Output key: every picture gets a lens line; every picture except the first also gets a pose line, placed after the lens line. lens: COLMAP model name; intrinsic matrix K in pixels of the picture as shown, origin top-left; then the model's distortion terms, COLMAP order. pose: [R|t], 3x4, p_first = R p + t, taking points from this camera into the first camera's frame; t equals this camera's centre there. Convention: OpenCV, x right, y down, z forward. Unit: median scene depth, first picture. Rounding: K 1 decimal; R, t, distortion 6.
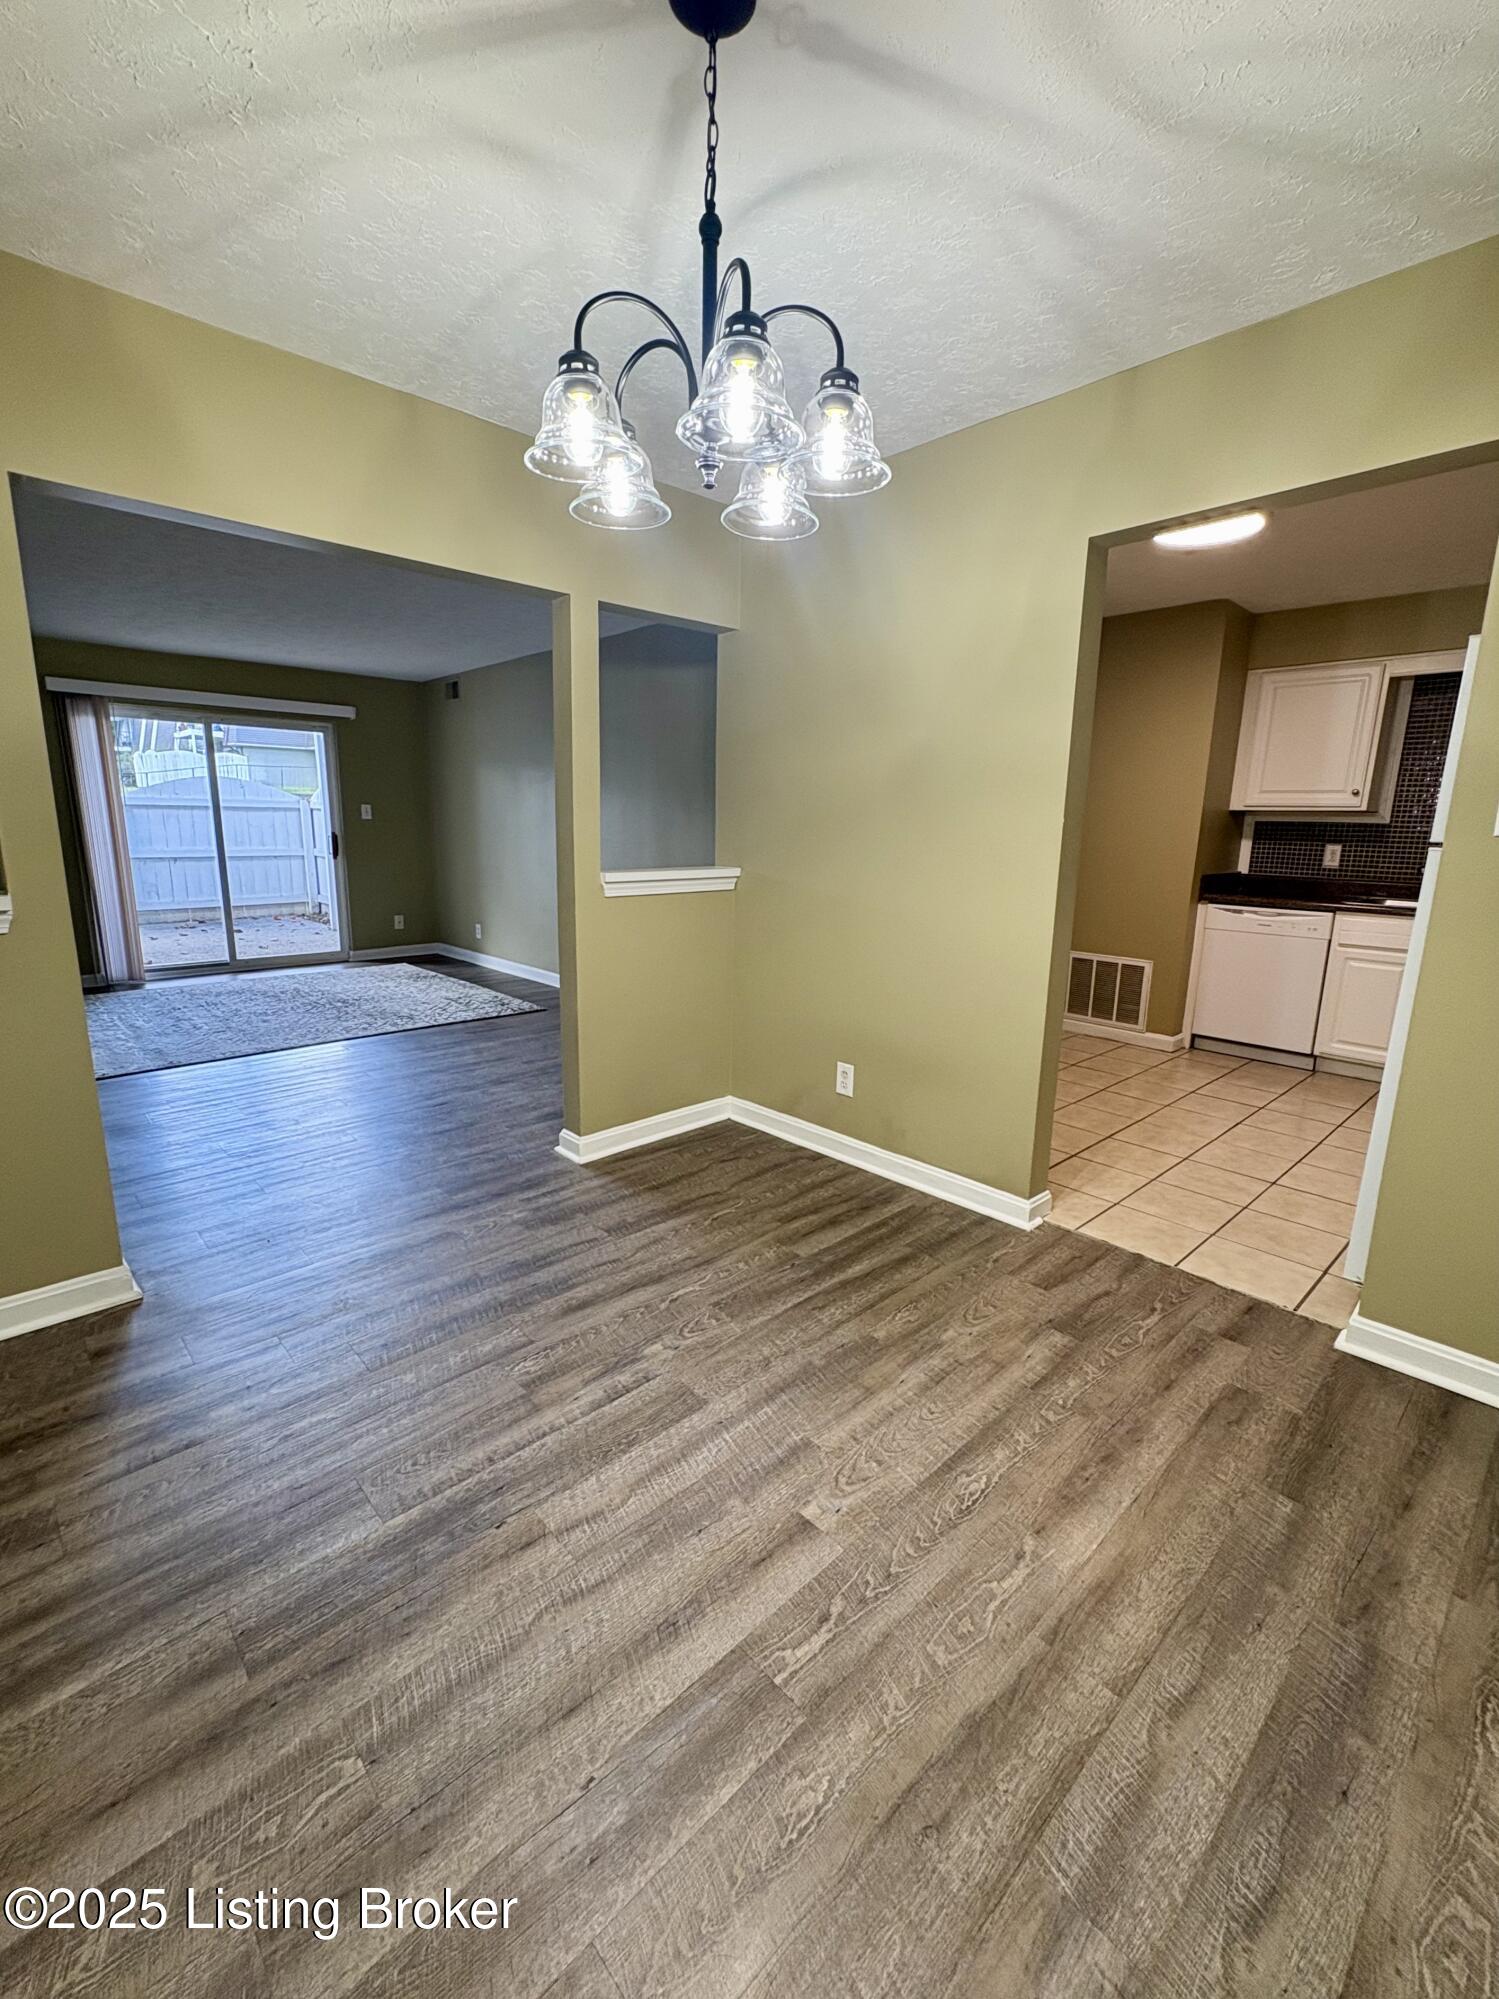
lens RADIAL K [[841.4, 0, 758.4], [0, 841.4, 1001.8], [0, 0, 1]] dist [-0.000992, -0.000050]
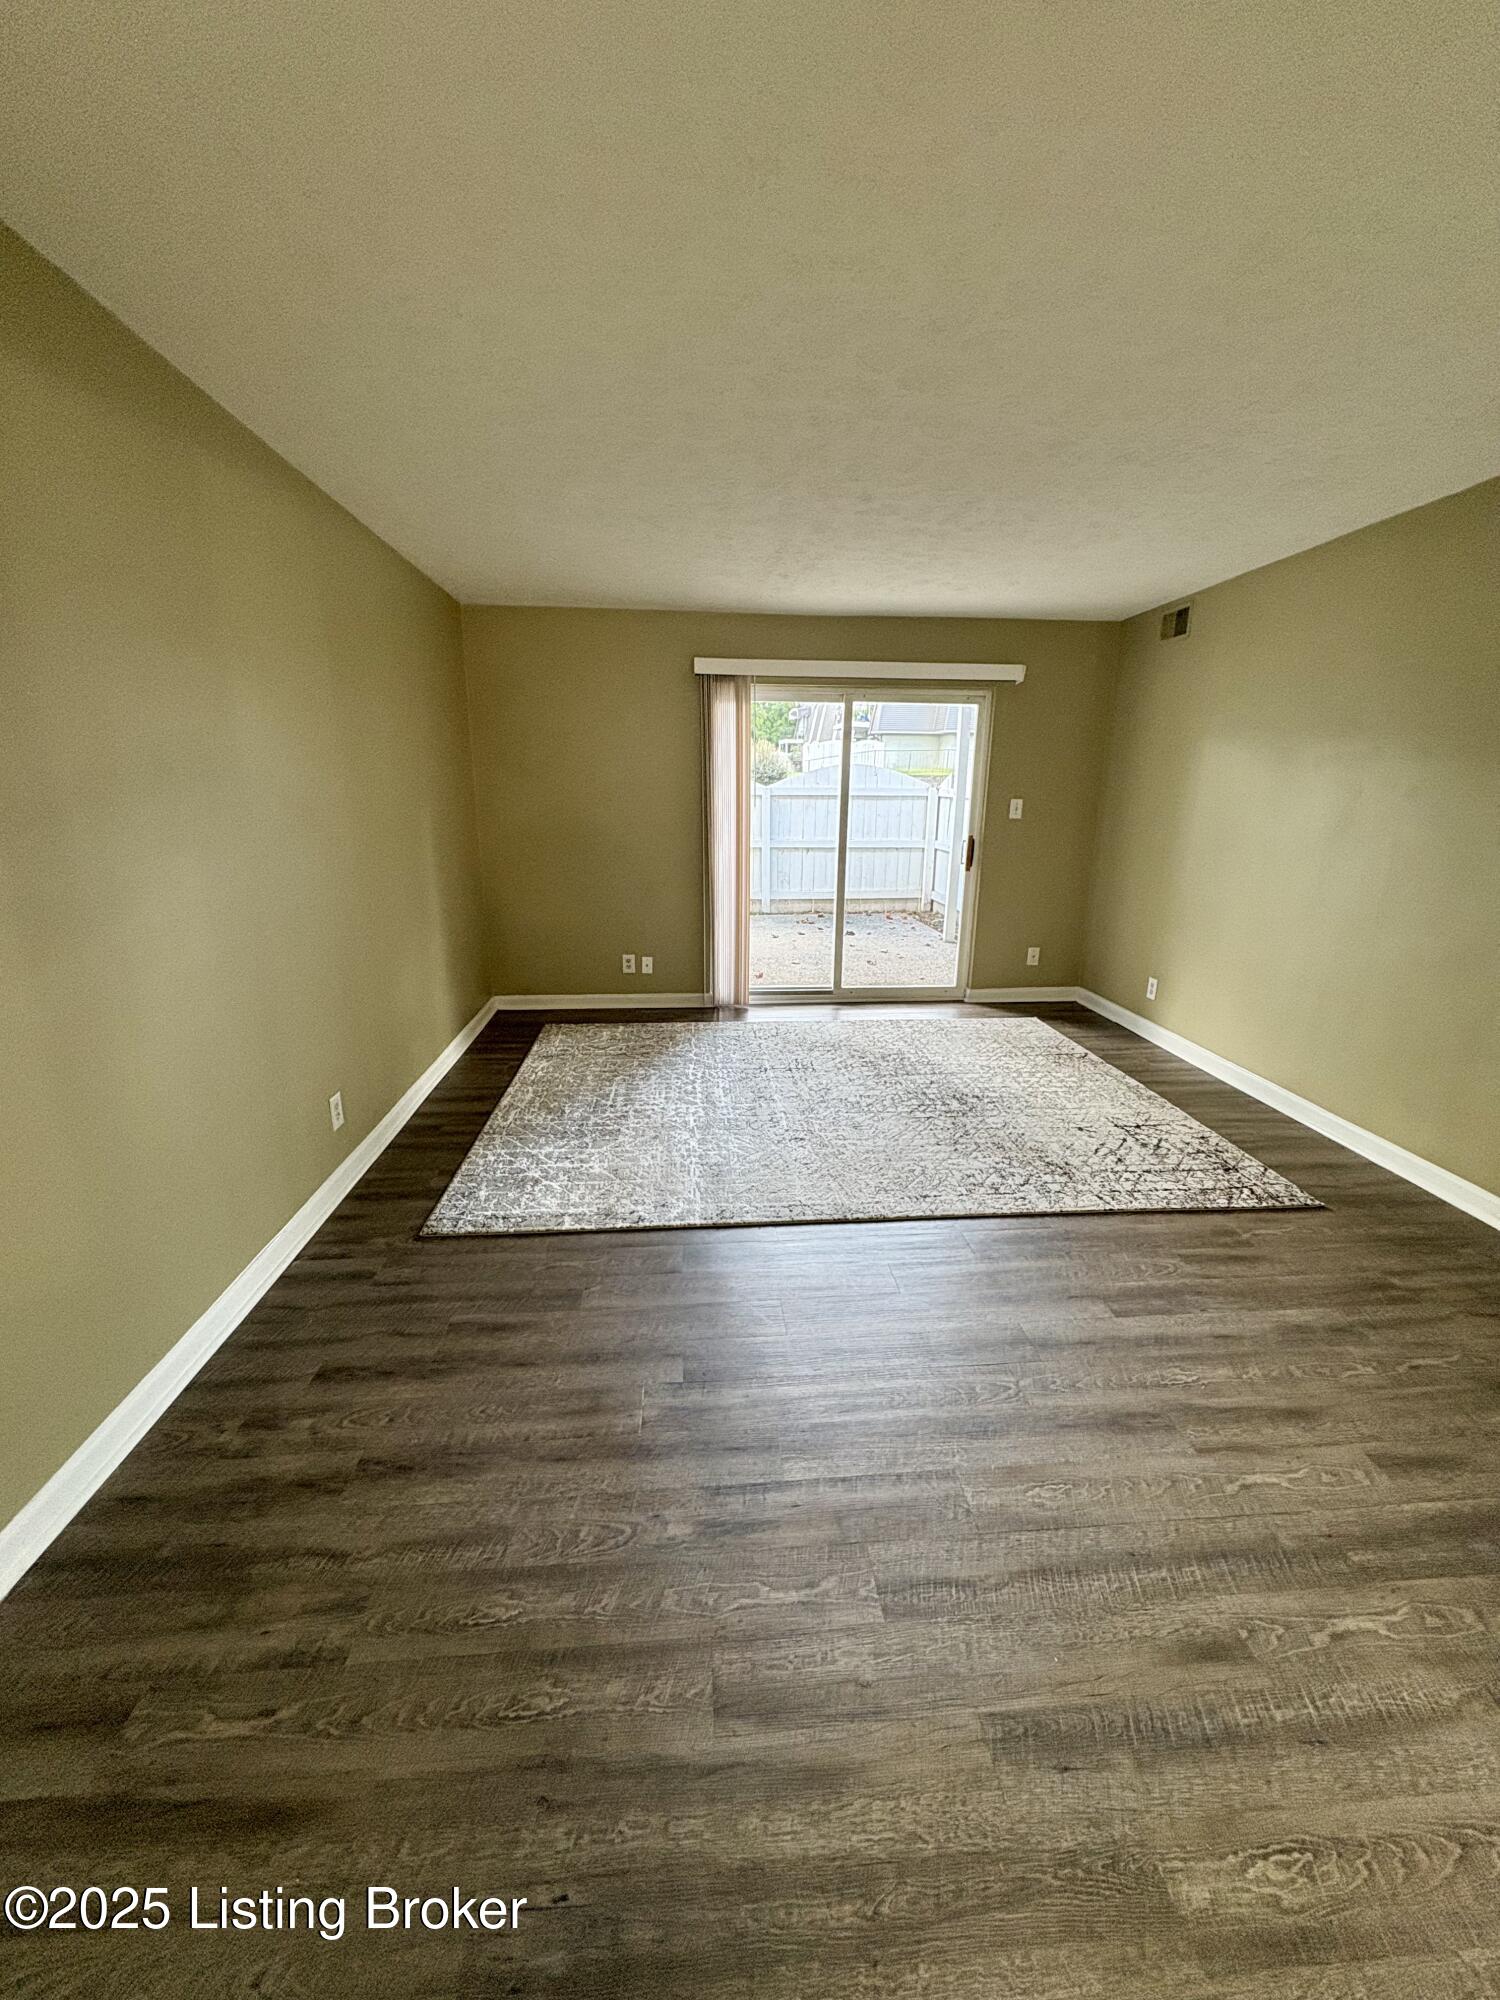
lens RADIAL K [[791.4, 0, 746.8], [0, 791.4, 1001.5], [0, 0, 1]] dist [-0.026767, 0.000154]
pose [[0.768706, 0.152852, -0.621069, -0.205444], [-0.125770, 0.988190, 0.087537, -0.094866], [0.627114, 0.010822, 0.778852, 0.334182]]
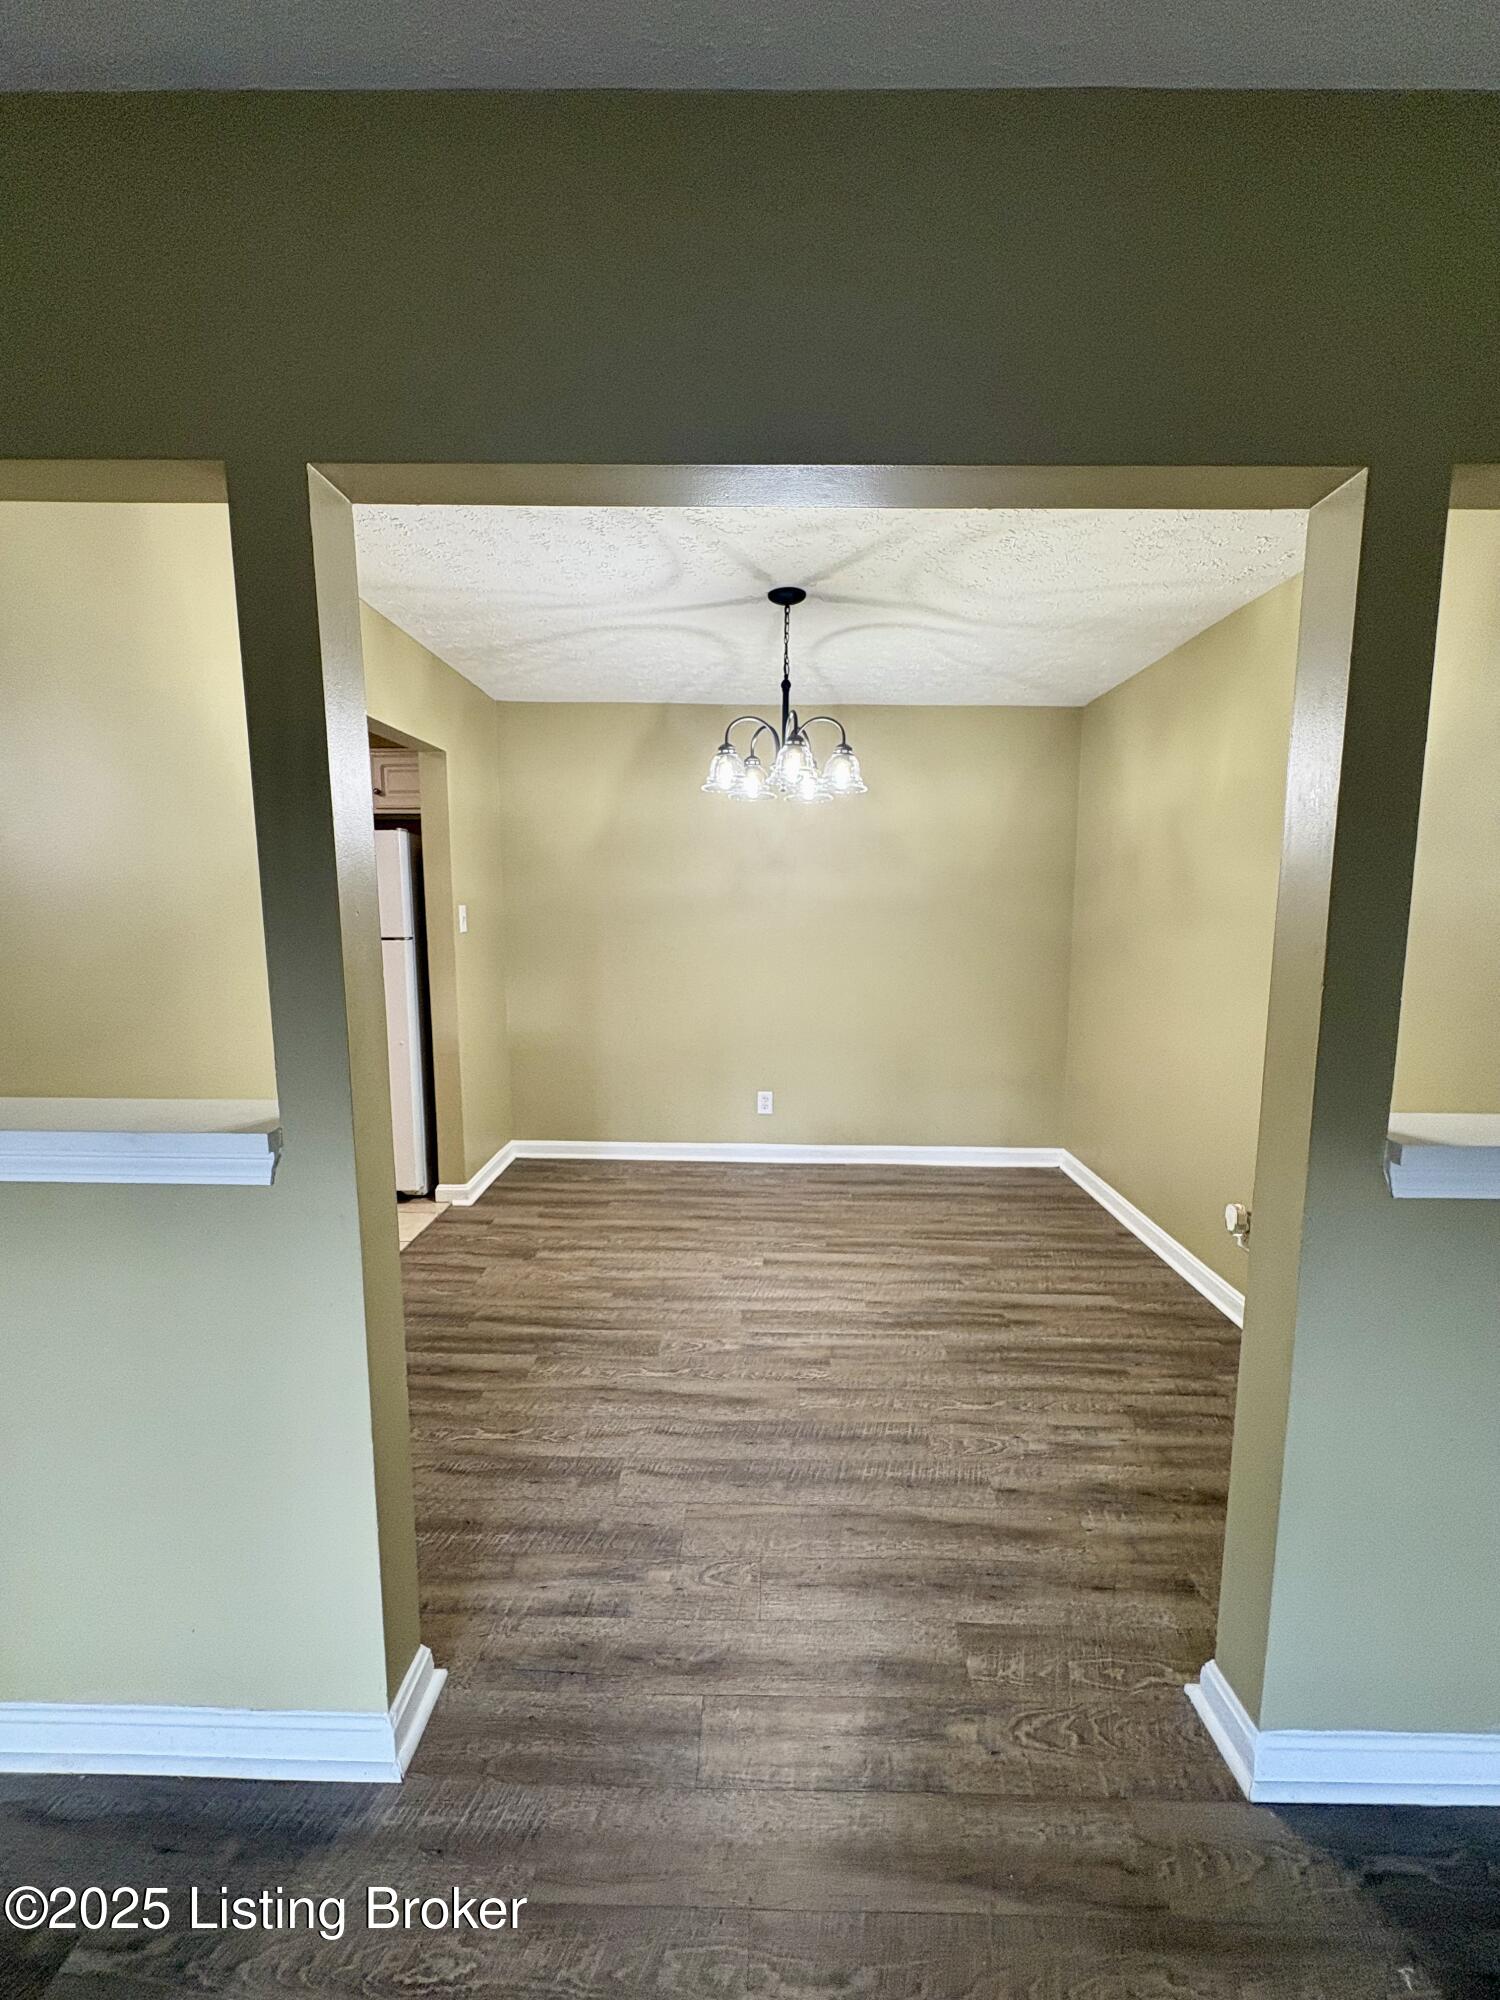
lens RADIAL K [[791.4, 0, 757.4], [0, 791.4, 1001.7], [0, 0, 1]] dist [-0.026767, 0.000154]
pose [[-0.713215, -0.107210, 0.692698, -0.949830], [0.130574, 0.950615, 0.281570, -0.435184], [-0.688676, 0.291268, -0.663994, 1.646040]]
